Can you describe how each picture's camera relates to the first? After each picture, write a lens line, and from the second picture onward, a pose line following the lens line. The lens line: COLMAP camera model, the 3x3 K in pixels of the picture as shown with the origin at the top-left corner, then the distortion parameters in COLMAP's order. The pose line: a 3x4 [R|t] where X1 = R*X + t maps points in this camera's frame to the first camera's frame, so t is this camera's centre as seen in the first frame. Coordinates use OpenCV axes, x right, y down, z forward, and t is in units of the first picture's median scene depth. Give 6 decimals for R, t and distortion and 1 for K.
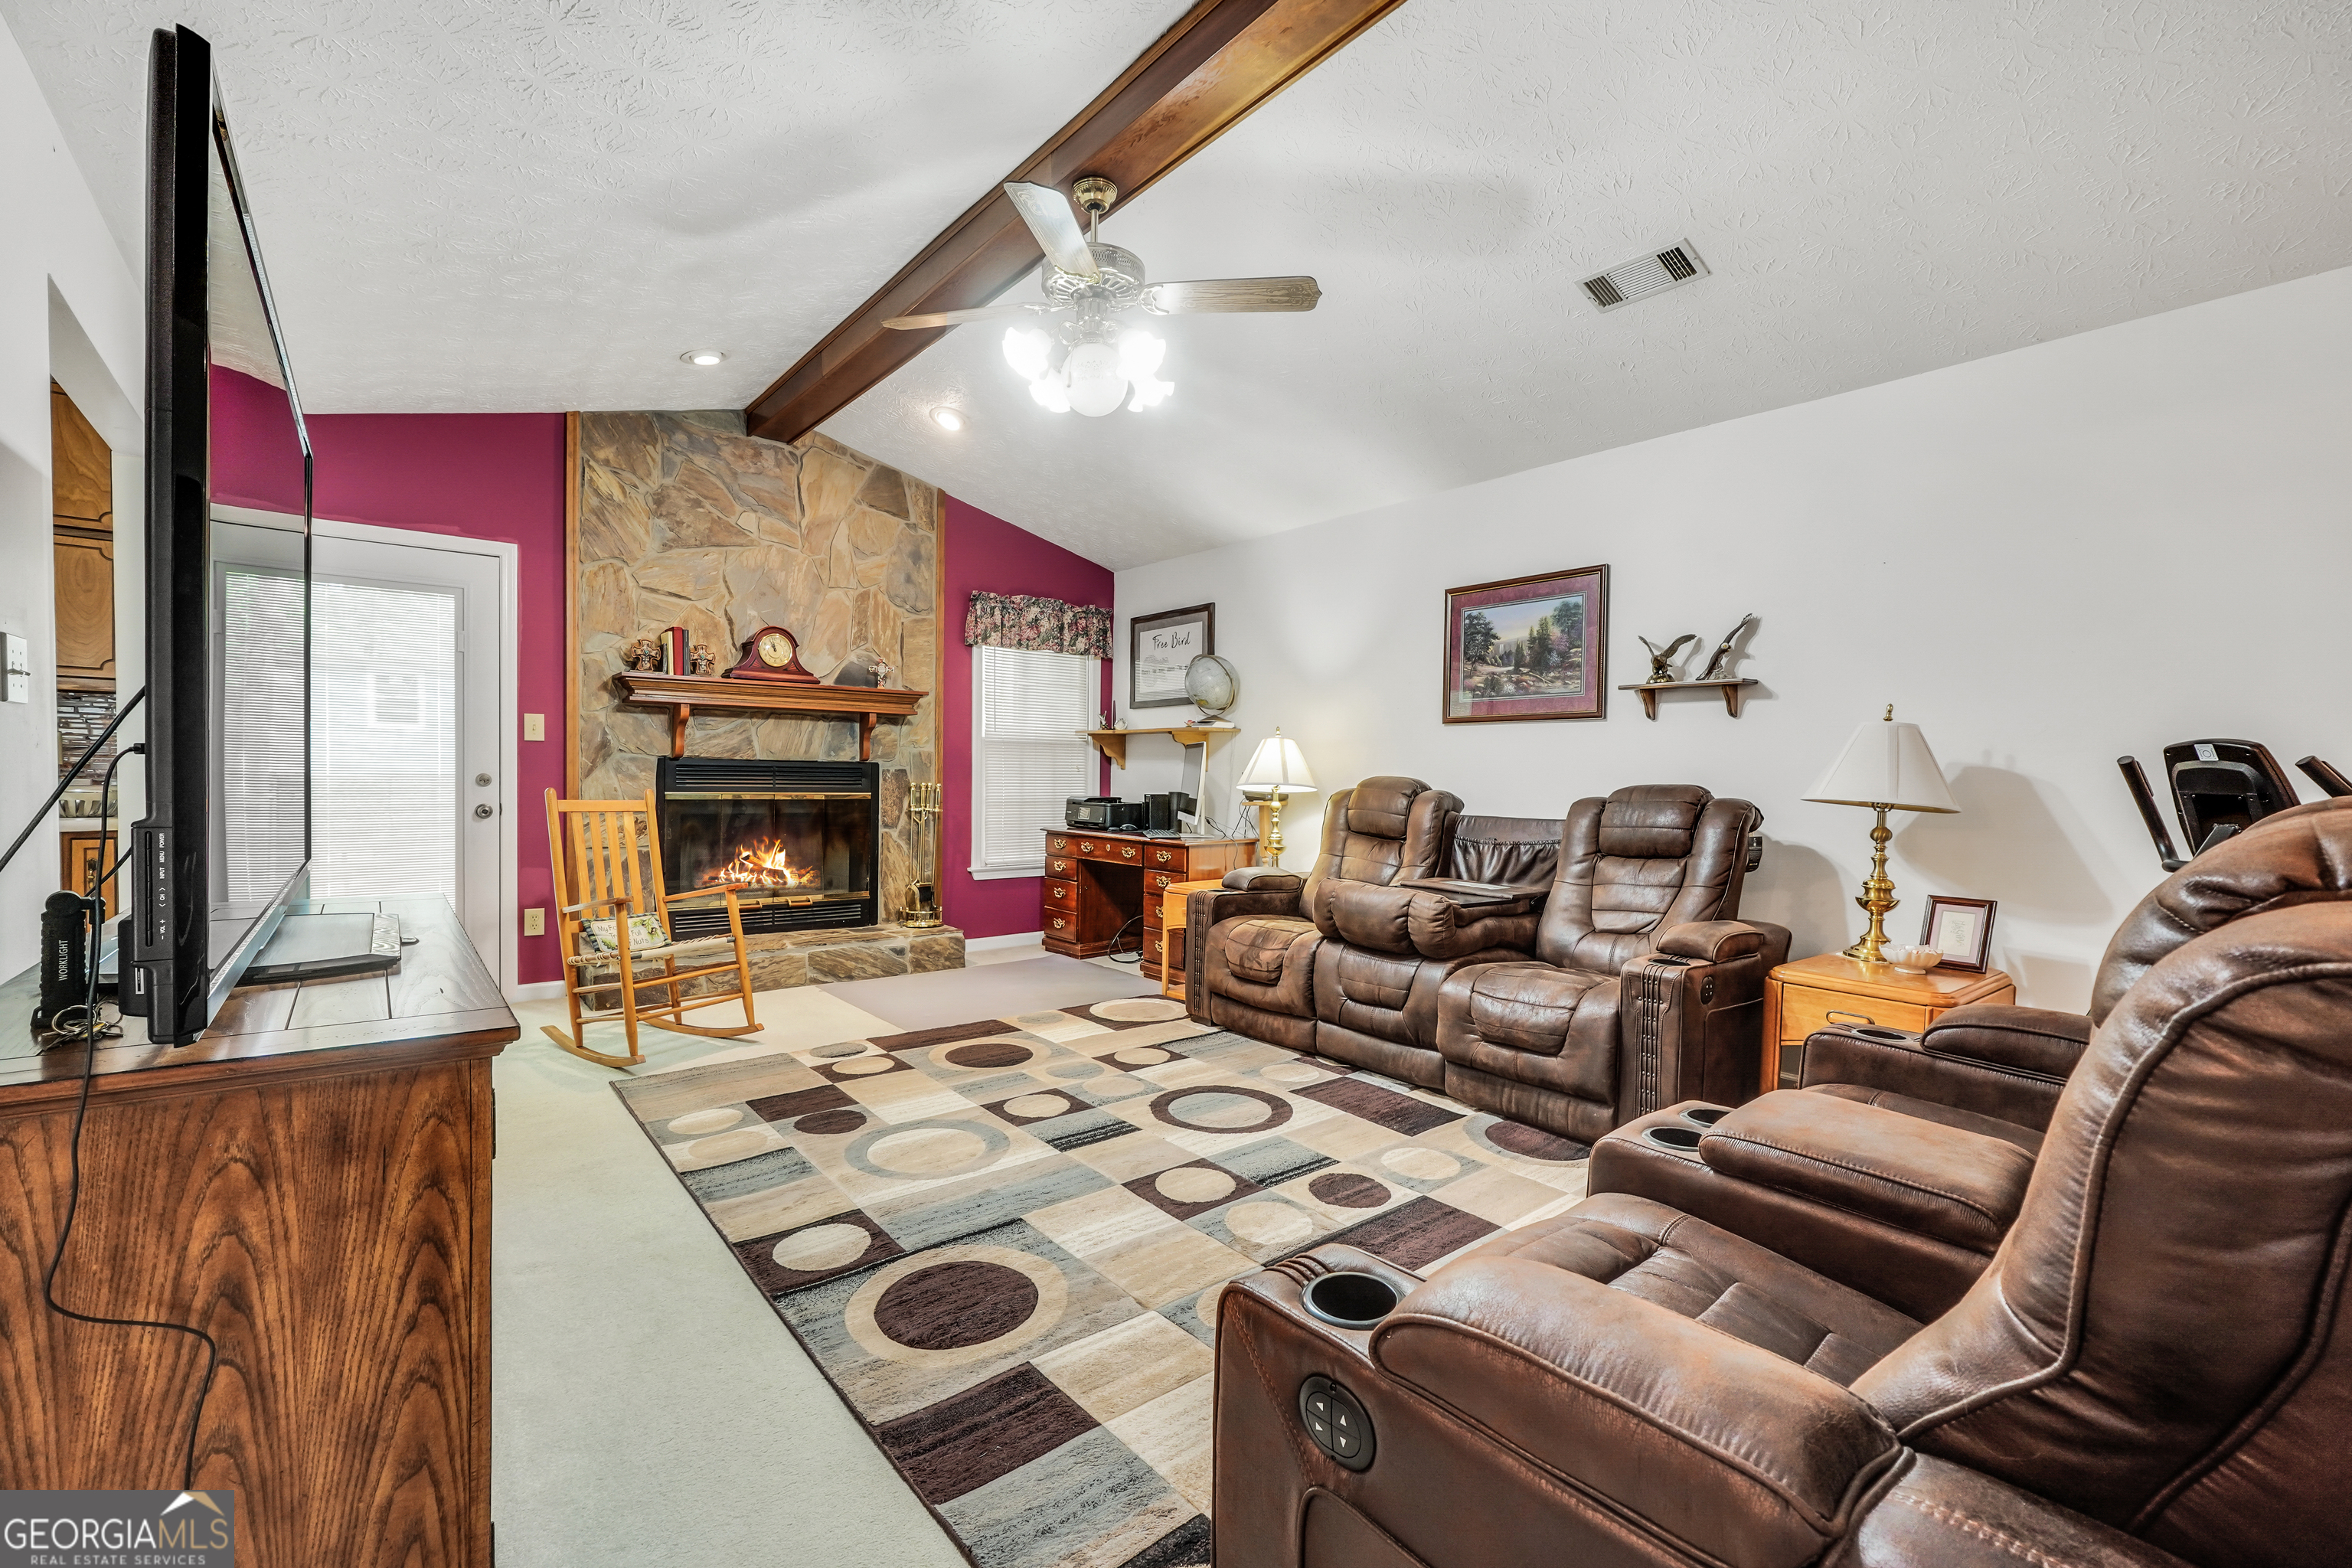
lens RADIAL K [[993.5, 0, 1143.3], [0, 993.5, 823.7], [0, 0, 1]] dist [-0.030003, -0.000017]
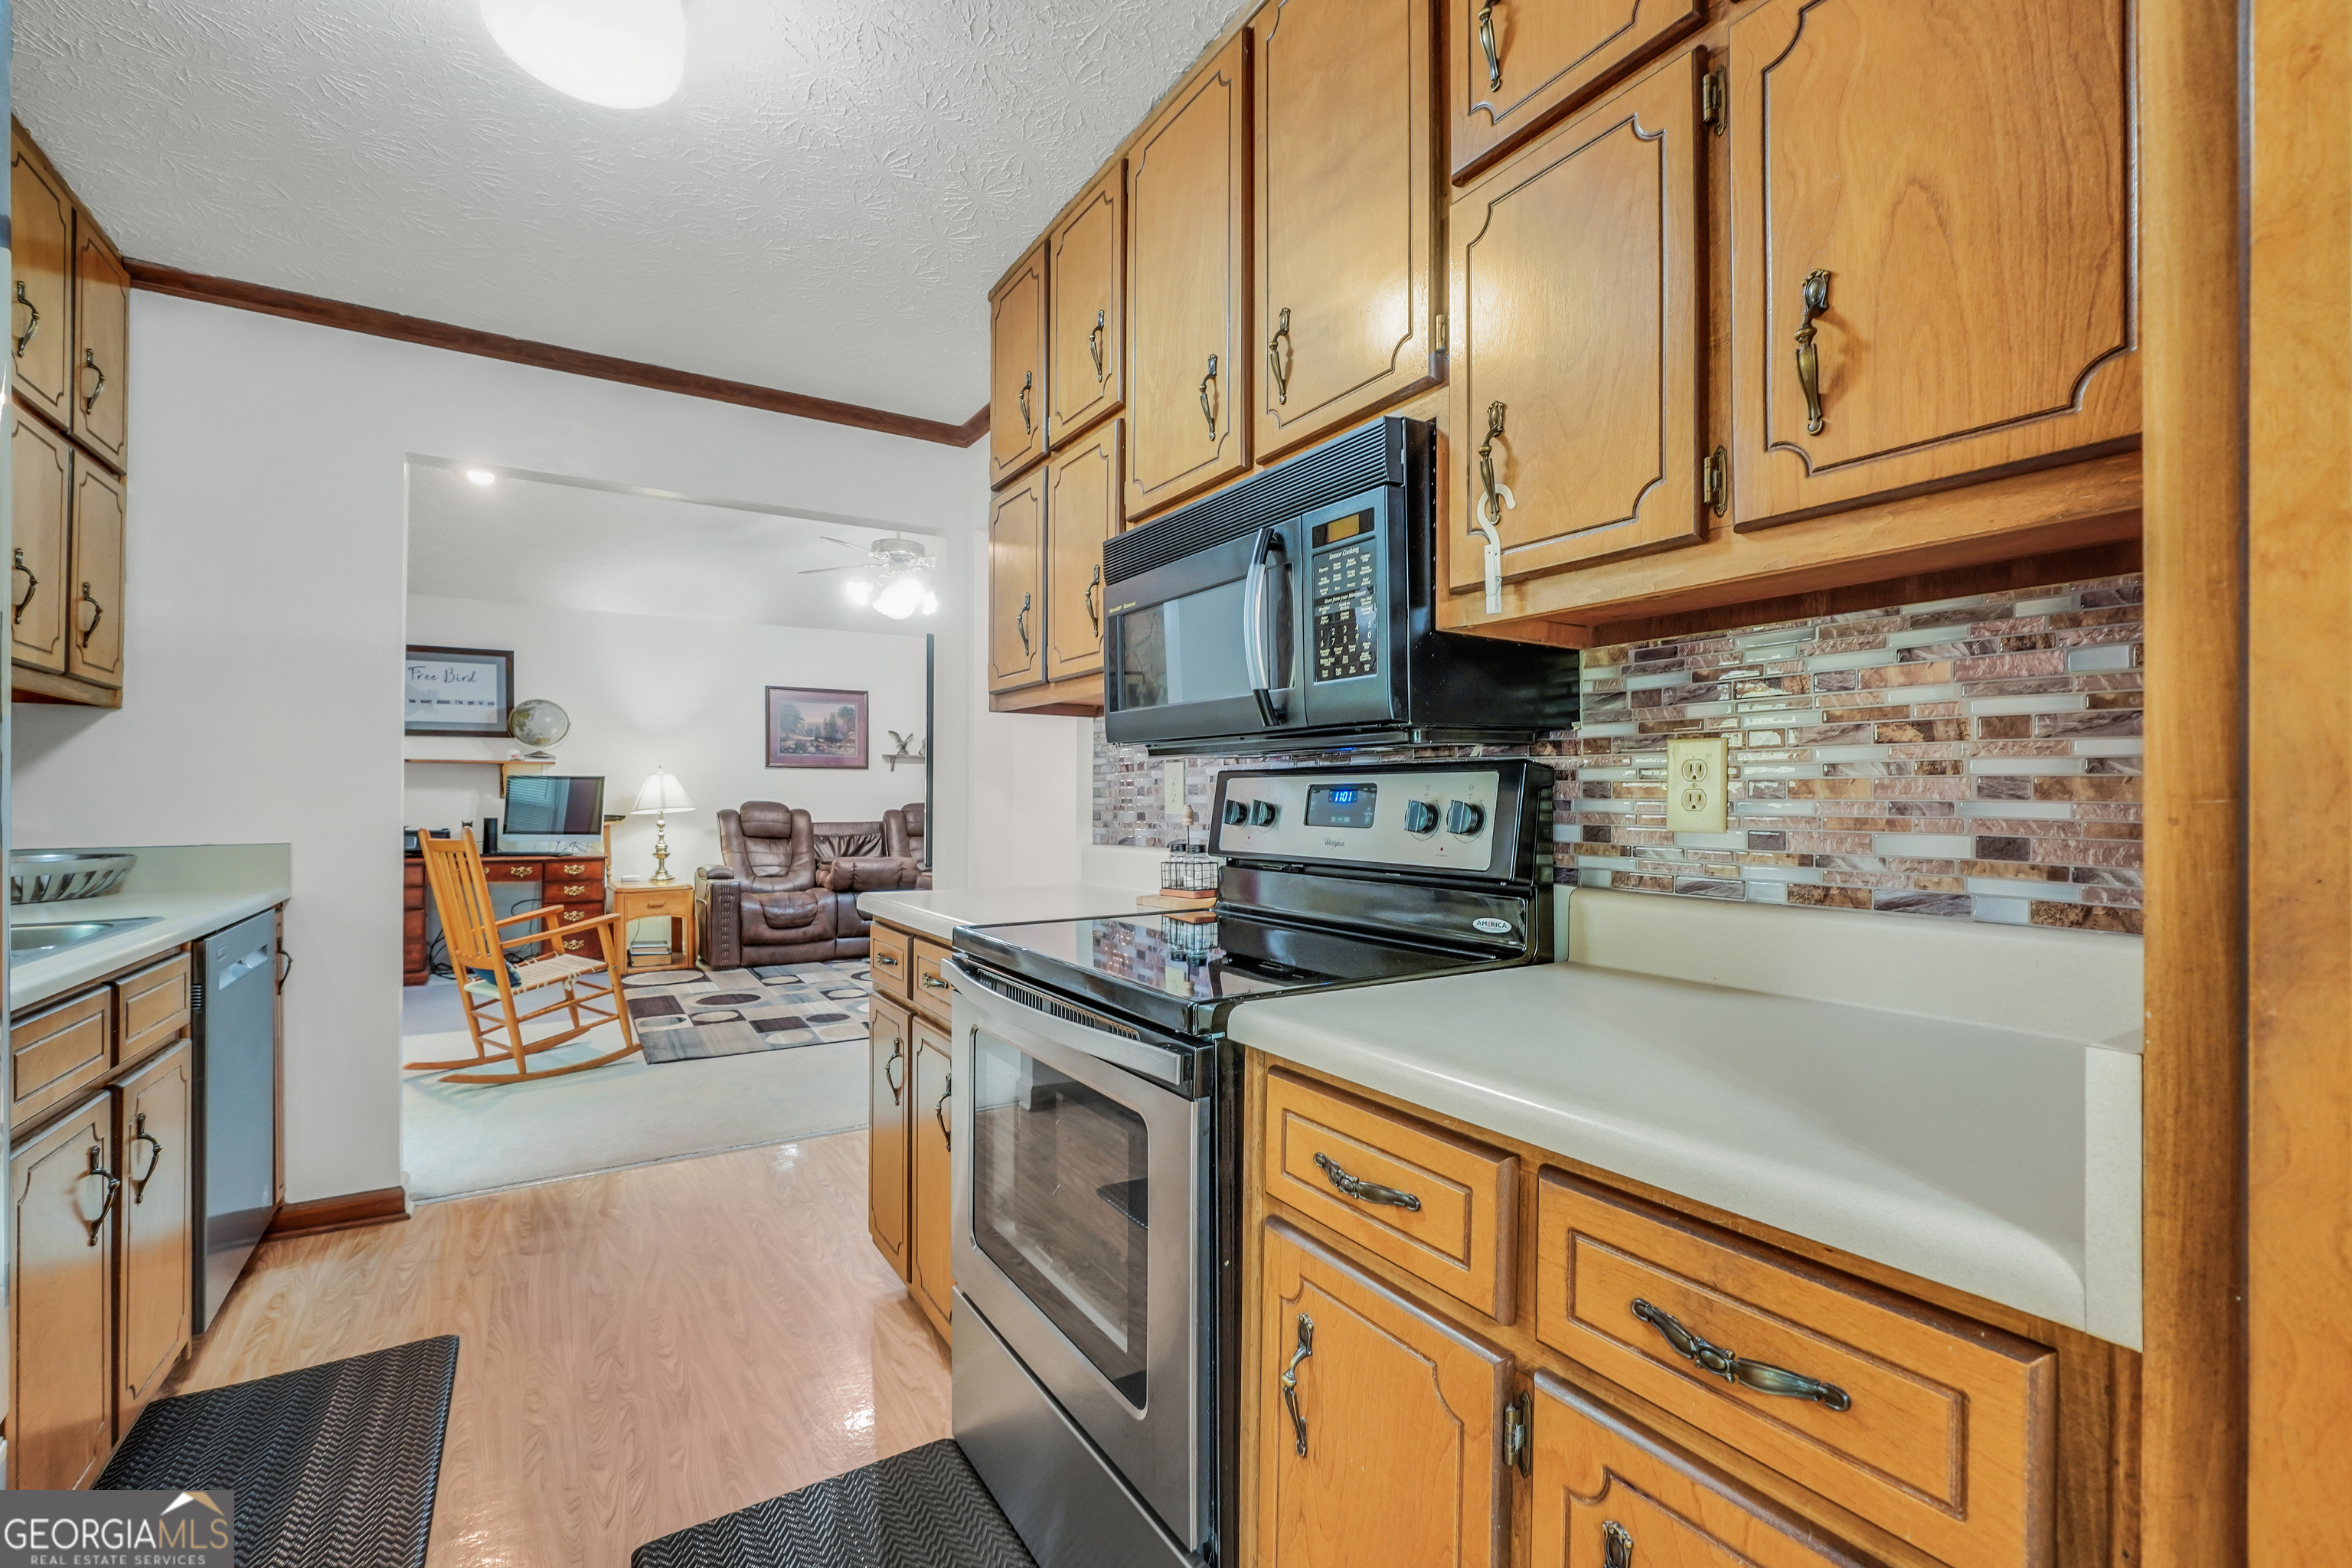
lens RADIAL K [[978.6, 0, 1176.0], [0, 978.6, 784.0], [0, 0, 1]] dist [-0.011556, -0.000150]
pose [[0.118521, -0.000570, 0.992951, -1.276391], [0.046799, 0.998892, -0.005013, -0.036204], [-0.991848, 0.047063, 0.118417, 0.149102]]
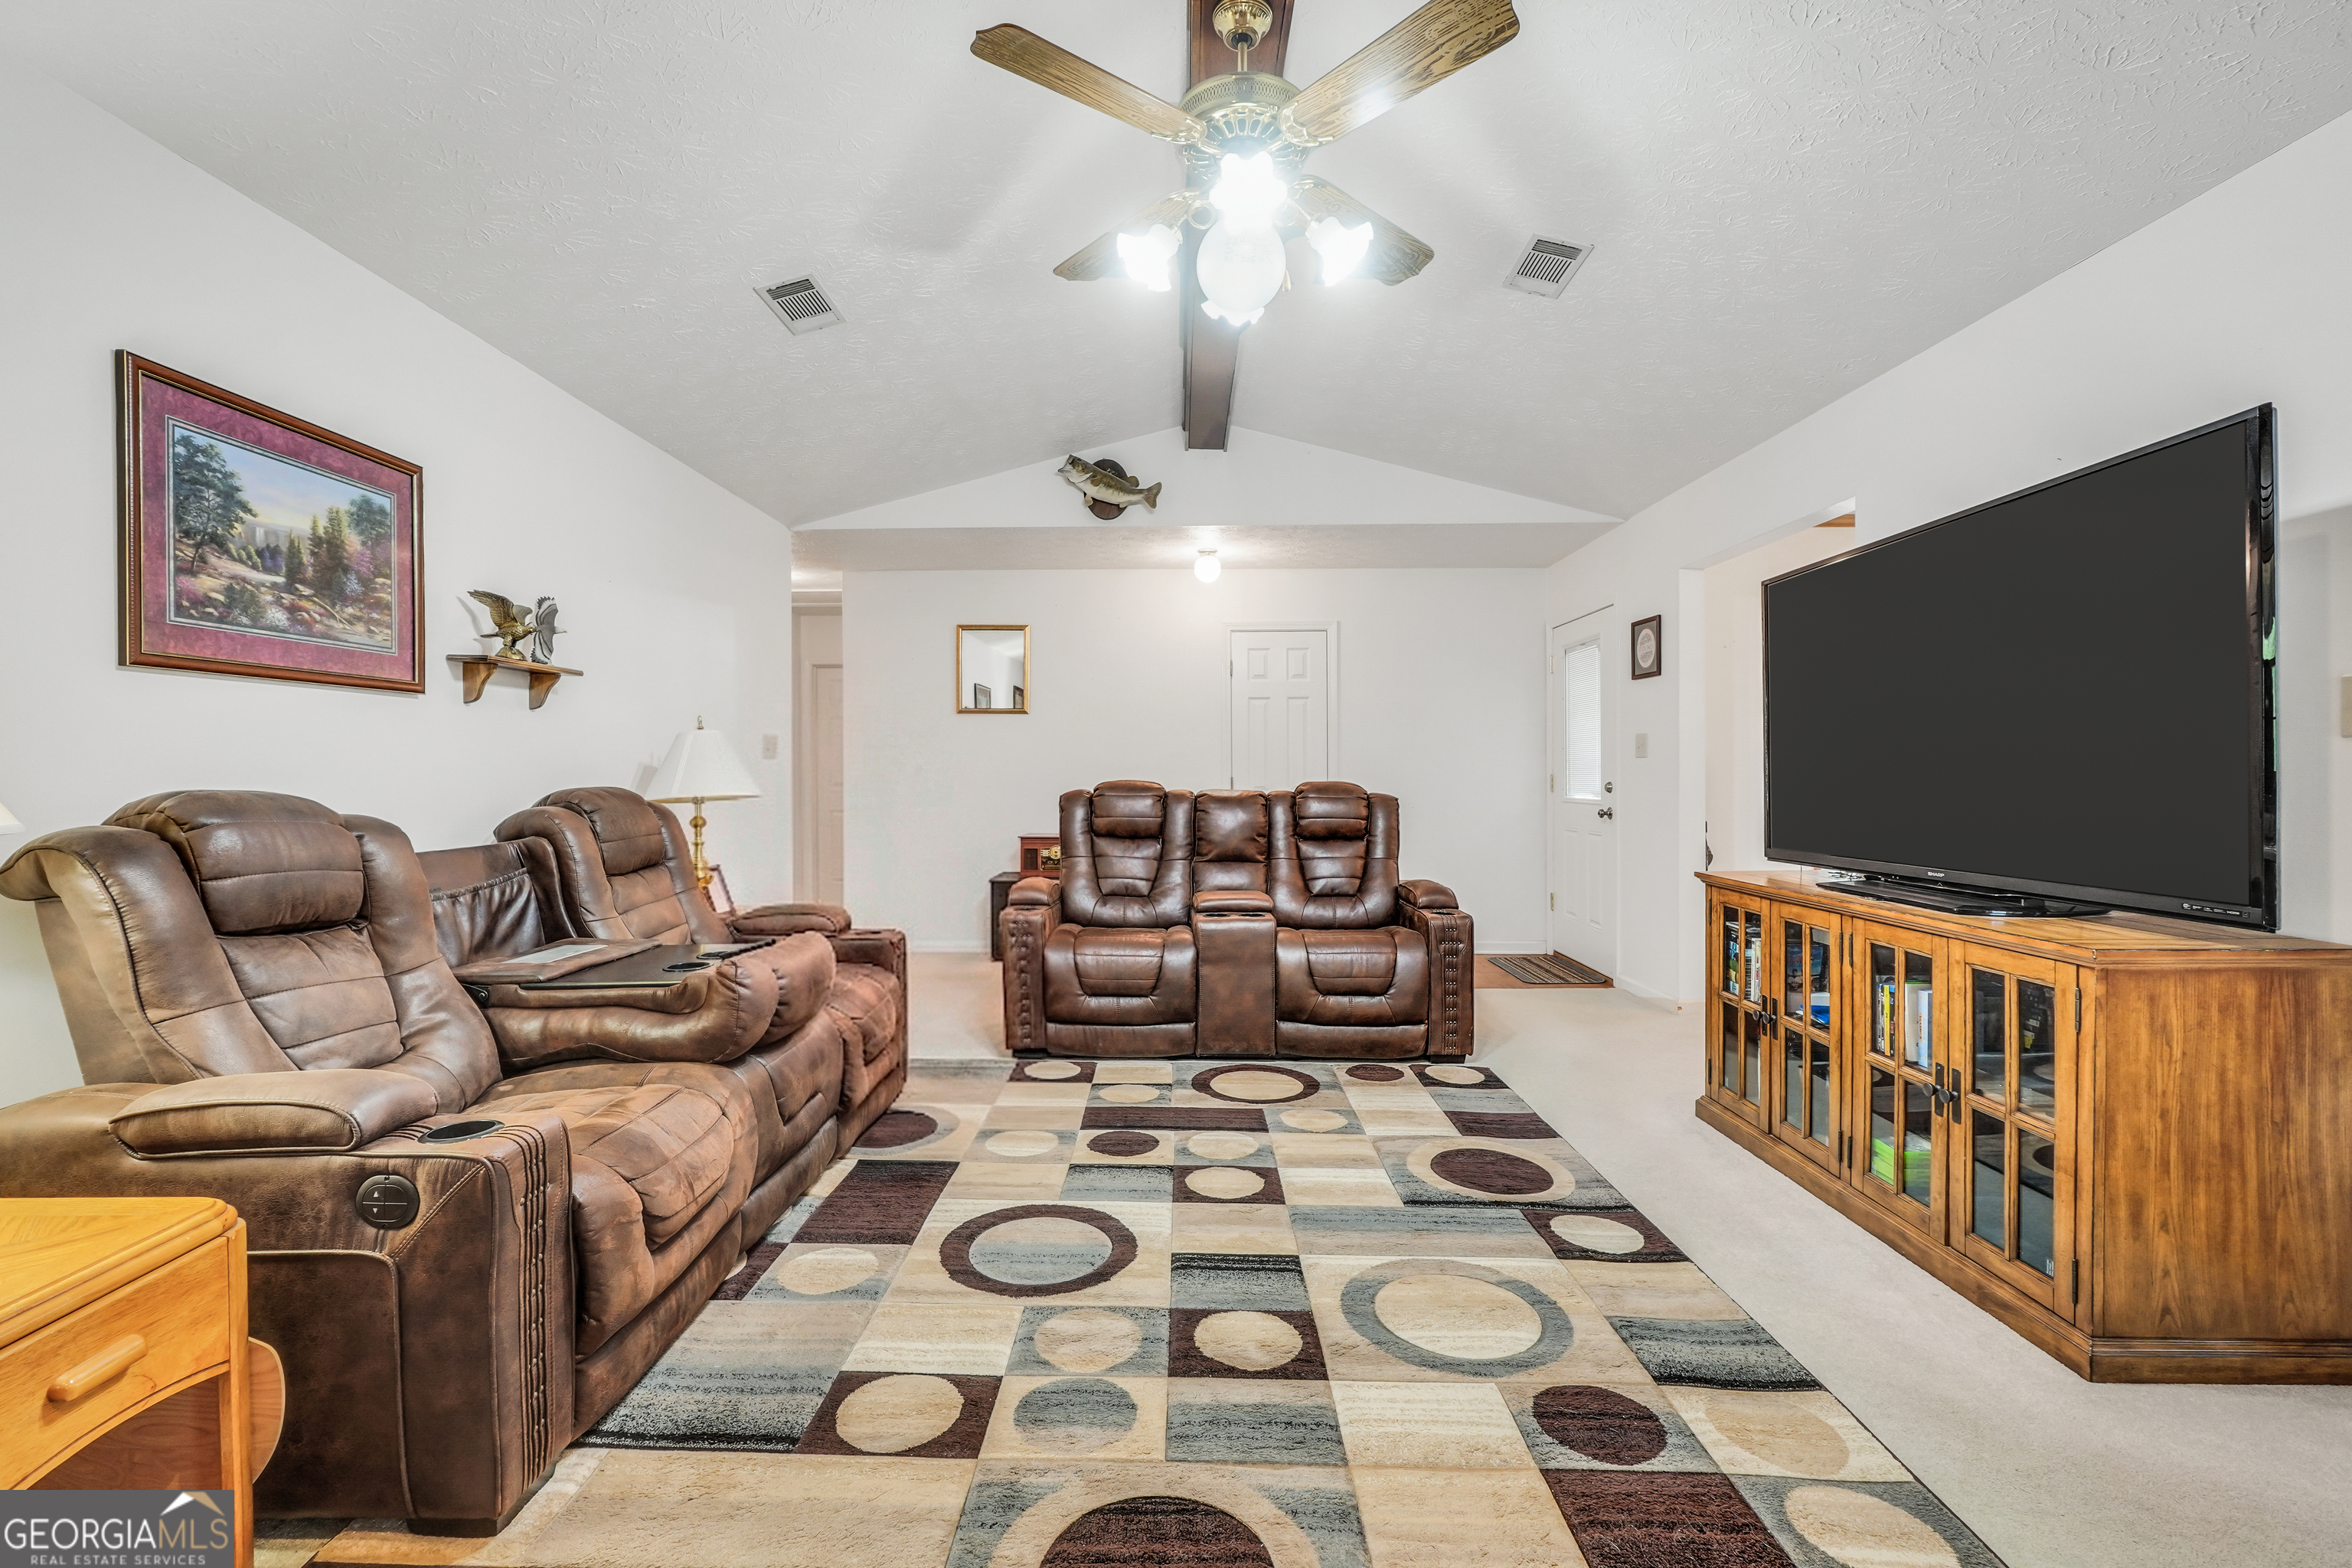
lens RADIAL K [[978.6, 0, 1176.0], [0, 978.6, 784.0], [0, 0, 1]] dist [-0.011556, -0.000150]
pose [[-0.780699, -0.023064, 0.624482, -0.326992], [0.018456, 0.998032, 0.059933, -0.069389], [-0.624635, 0.058315, -0.778736, 1.098429]]
